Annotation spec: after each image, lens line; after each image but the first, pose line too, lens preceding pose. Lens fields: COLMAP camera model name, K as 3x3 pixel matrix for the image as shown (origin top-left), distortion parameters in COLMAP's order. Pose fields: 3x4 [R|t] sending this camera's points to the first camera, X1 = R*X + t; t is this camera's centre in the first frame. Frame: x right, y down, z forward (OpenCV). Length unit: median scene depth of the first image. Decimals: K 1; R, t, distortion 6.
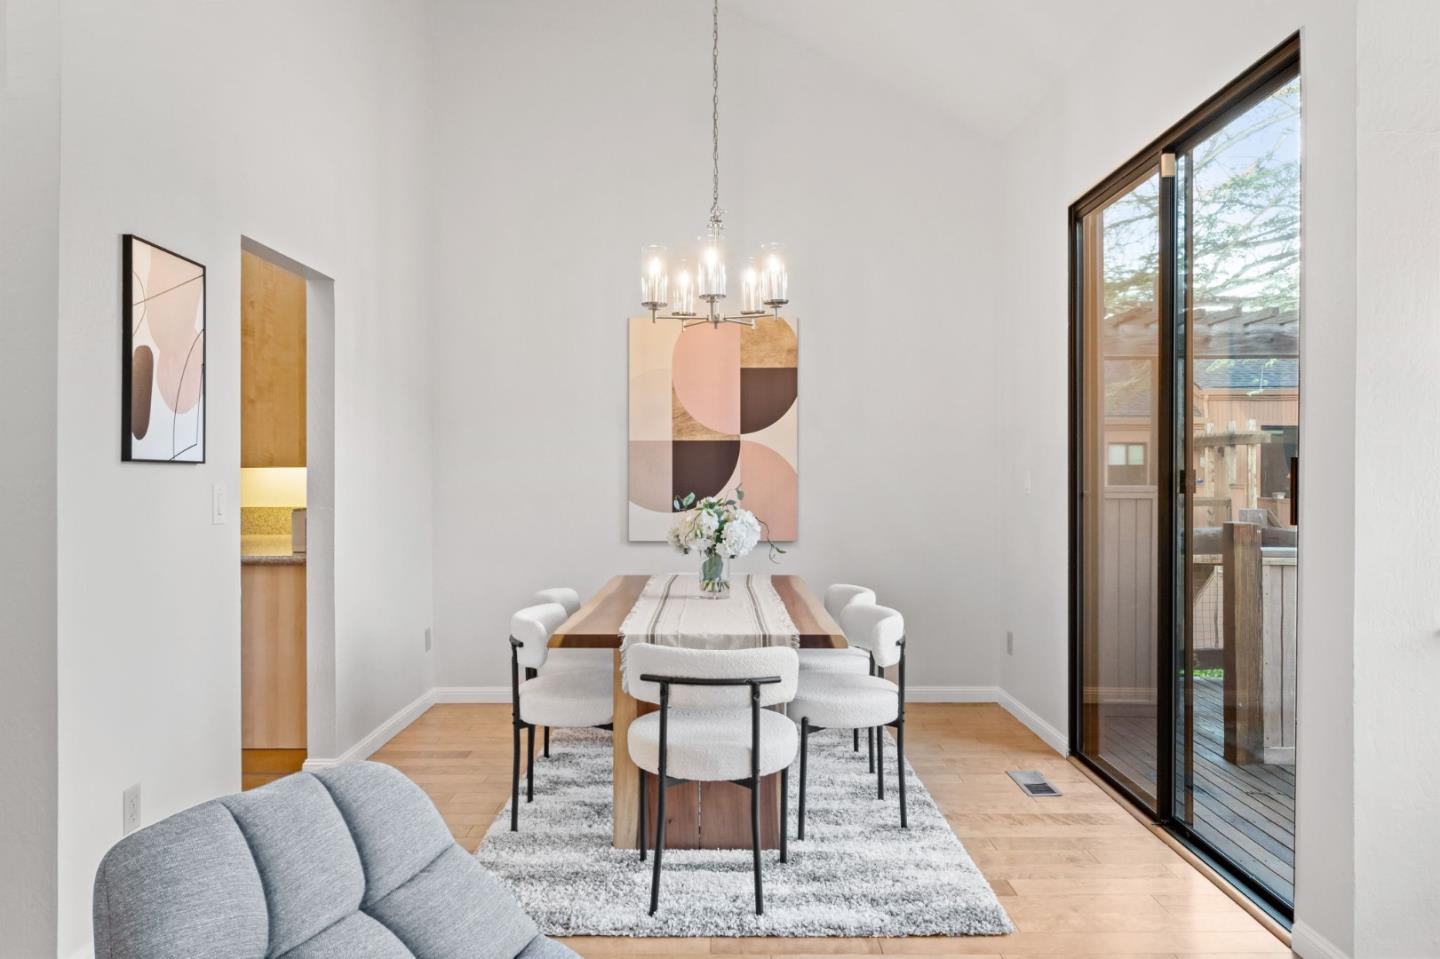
lens RADIAL K [[1023.6, 0, 720.5], [0, 1023.6, 474.9], [0, 0, 1]] dist [0.006049, 0.002260]
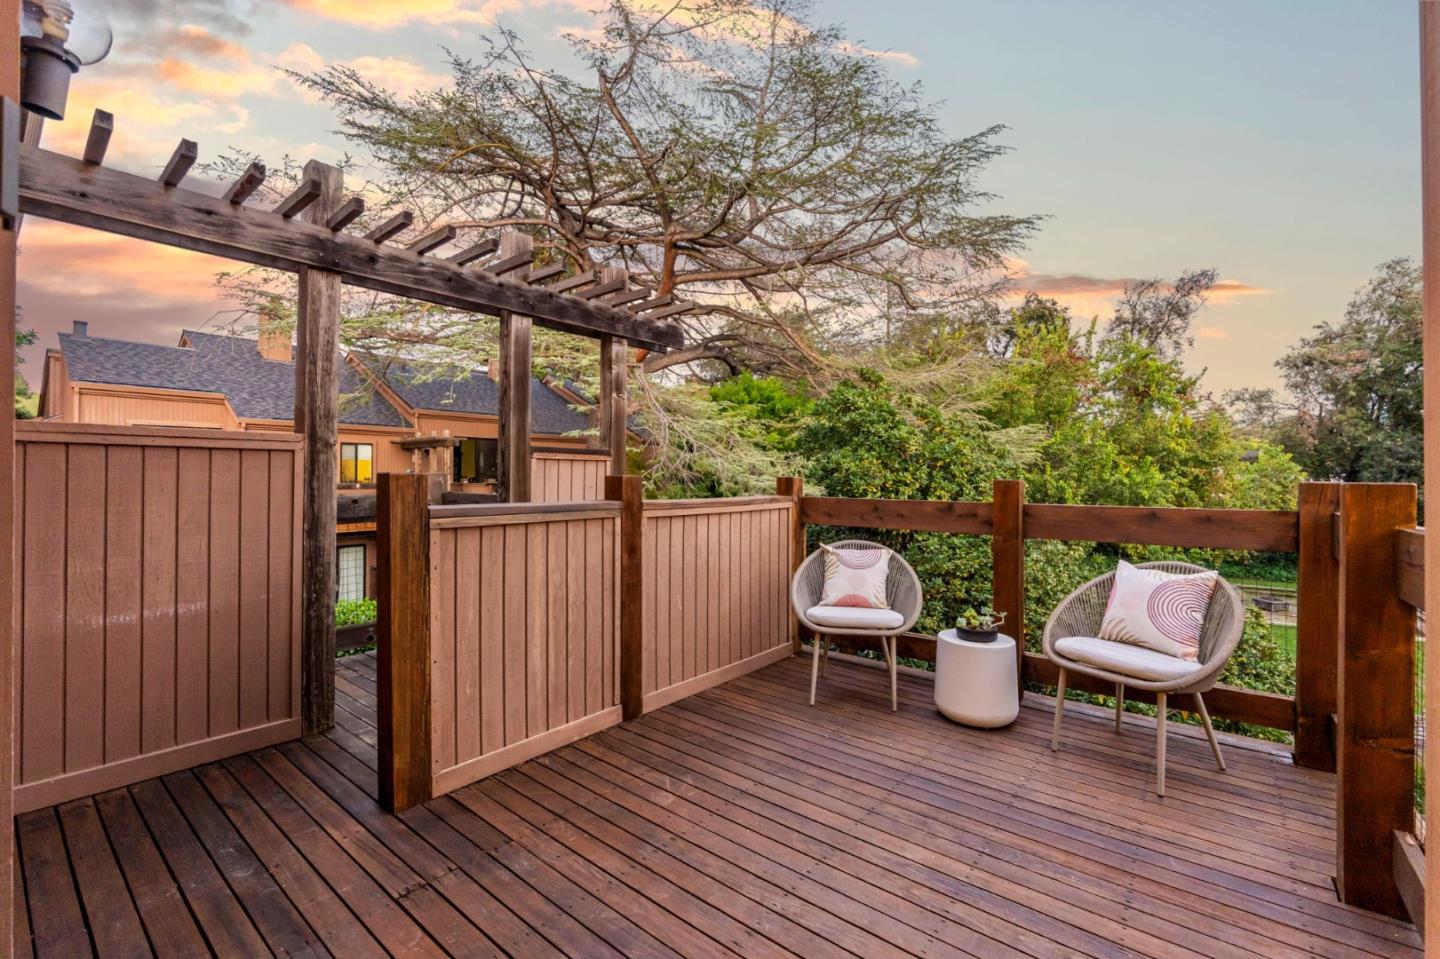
lens RADIAL K [[600.5, 0, 723.0], [0, 600.5, 475.6], [0, 0, 1]] dist [-0.004148, -0.000035]
pose [[0.620673, 0.005690, 0.784049, 0.274797], [-0.001001, 0.999979, -0.006464, 0.044329], [-0.784069, 0.003227, 0.620666, 0.485297]]
